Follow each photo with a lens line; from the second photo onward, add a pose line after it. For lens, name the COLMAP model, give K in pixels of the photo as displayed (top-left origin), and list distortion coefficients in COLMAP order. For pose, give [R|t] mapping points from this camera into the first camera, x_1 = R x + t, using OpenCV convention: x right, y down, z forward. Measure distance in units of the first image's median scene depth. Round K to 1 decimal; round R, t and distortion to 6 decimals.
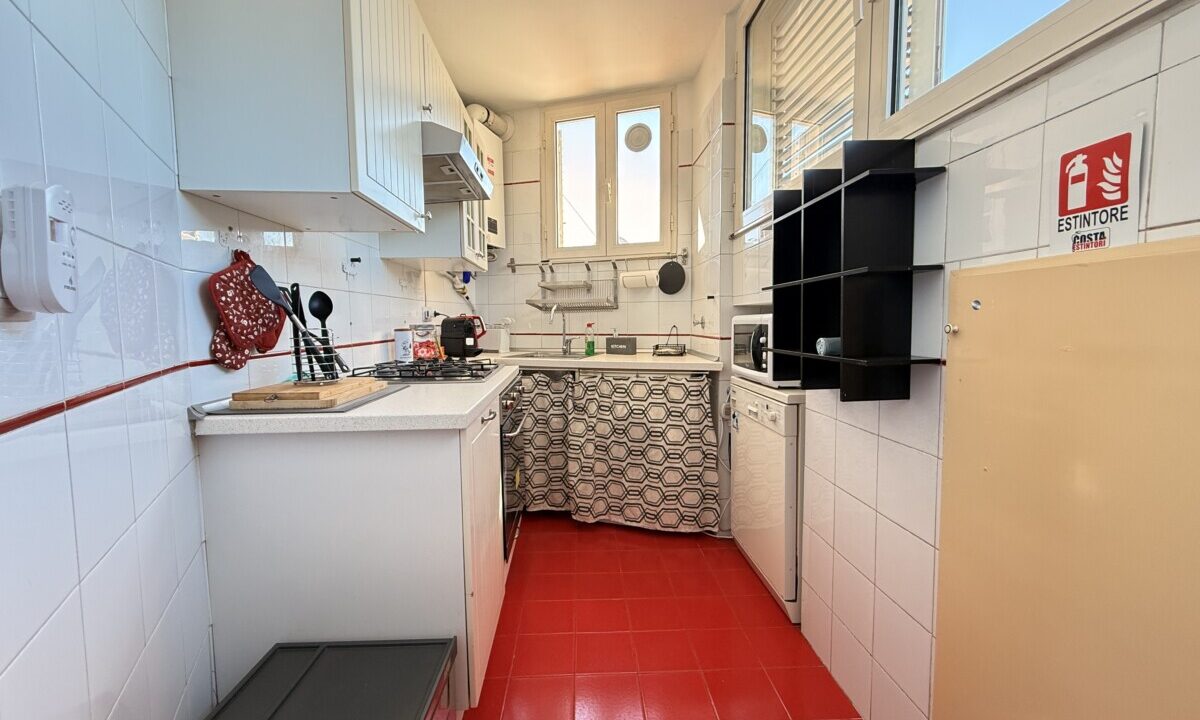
lens RADIAL K [[486.5, 0, 598.1], [0, 486.5, 359.0], [0, 0, 1]] dist [-0.006820, 0.001013]
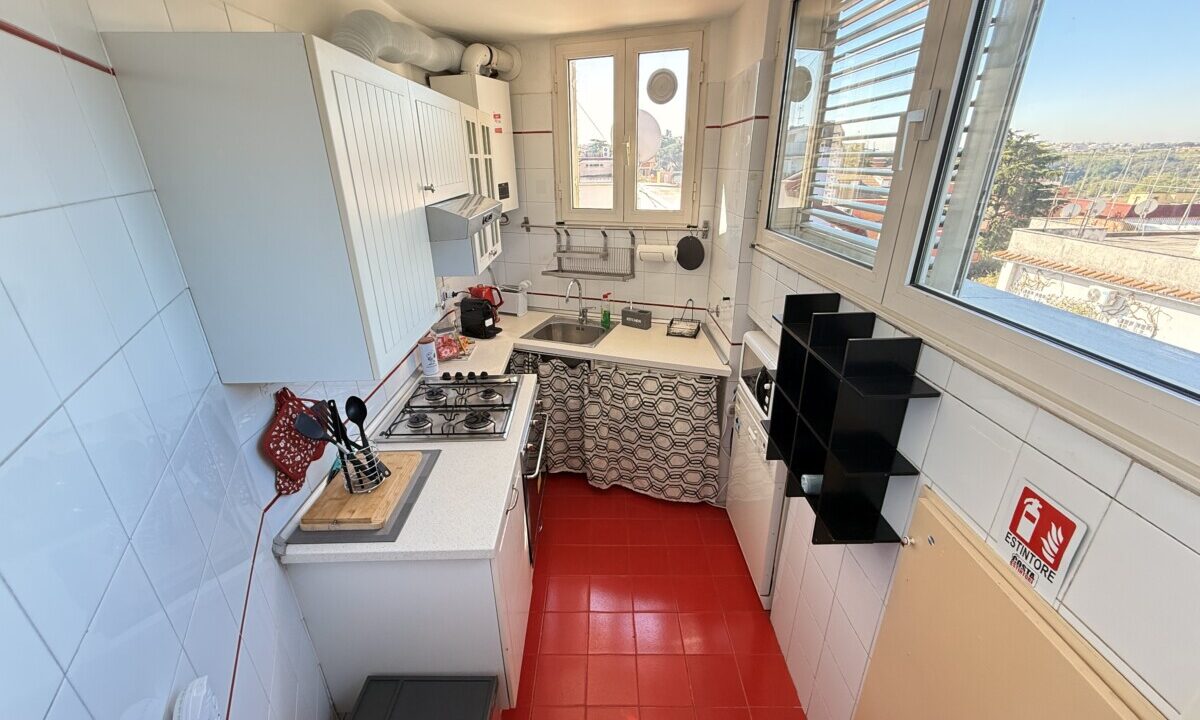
lens RADIAL K [[486.5, 0, 596.6], [0, 486.5, 362.2], [0, 0, 1]] dist [-0.006820, 0.001013]
pose [[0.998823, 0.014924, -0.046154, 0.015329], [0.000524, 0.948119, 0.317916, -0.321911], [0.048504, -0.317566, 0.946995, 0.005908]]
